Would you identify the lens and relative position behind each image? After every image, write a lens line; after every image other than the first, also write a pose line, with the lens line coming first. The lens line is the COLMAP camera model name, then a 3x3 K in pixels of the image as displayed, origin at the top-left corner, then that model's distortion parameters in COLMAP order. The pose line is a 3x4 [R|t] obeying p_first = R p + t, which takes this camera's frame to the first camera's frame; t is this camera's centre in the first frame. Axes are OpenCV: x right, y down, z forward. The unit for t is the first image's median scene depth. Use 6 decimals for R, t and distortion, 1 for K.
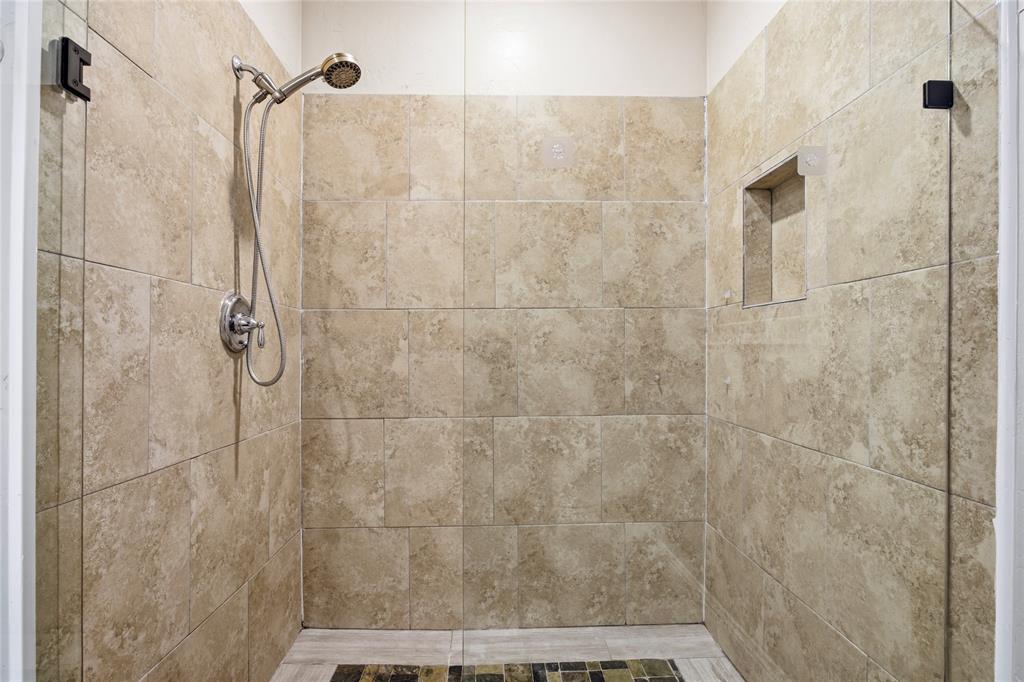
lens RADIAL K [[491.0, 0, 510.8], [0, 491.0, 345.7], [0, 0, 1]] dist [-0.001826, -0.000244]
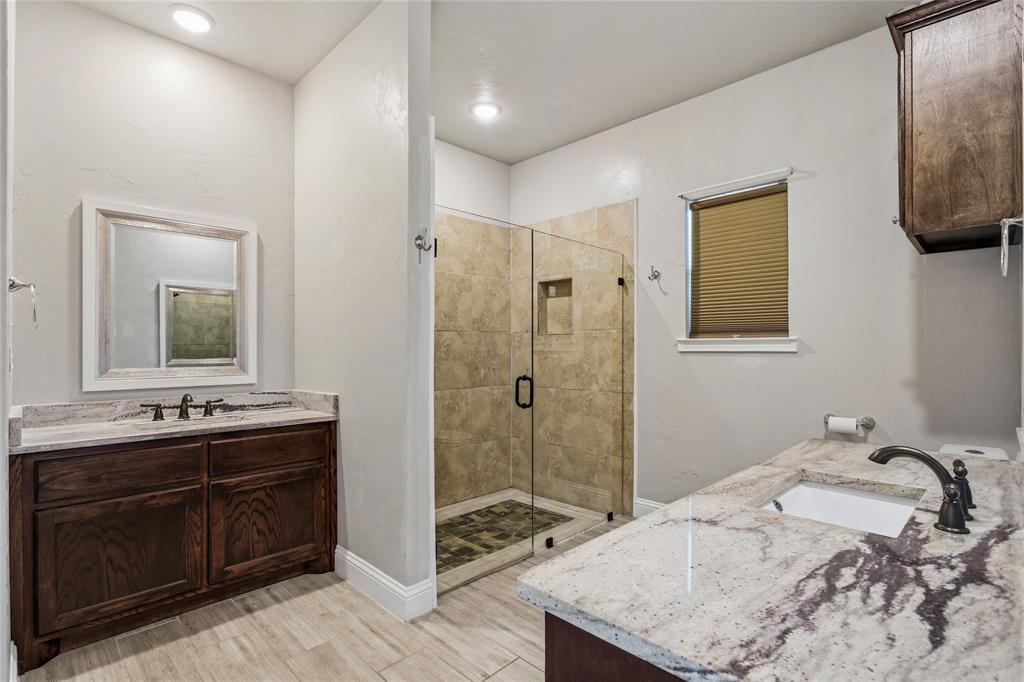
lens RADIAL K [[491.0, 0, 513.0], [0, 491.0, 344.5], [0, 0, 1]] dist [-0.001826, -0.000244]
pose [[0.732404, 0.002155, 0.680867, -1.319866], [-0.000259, 0.999996, -0.002886, -0.027934], [-0.680871, 0.001938, 0.732401, -0.668051]]
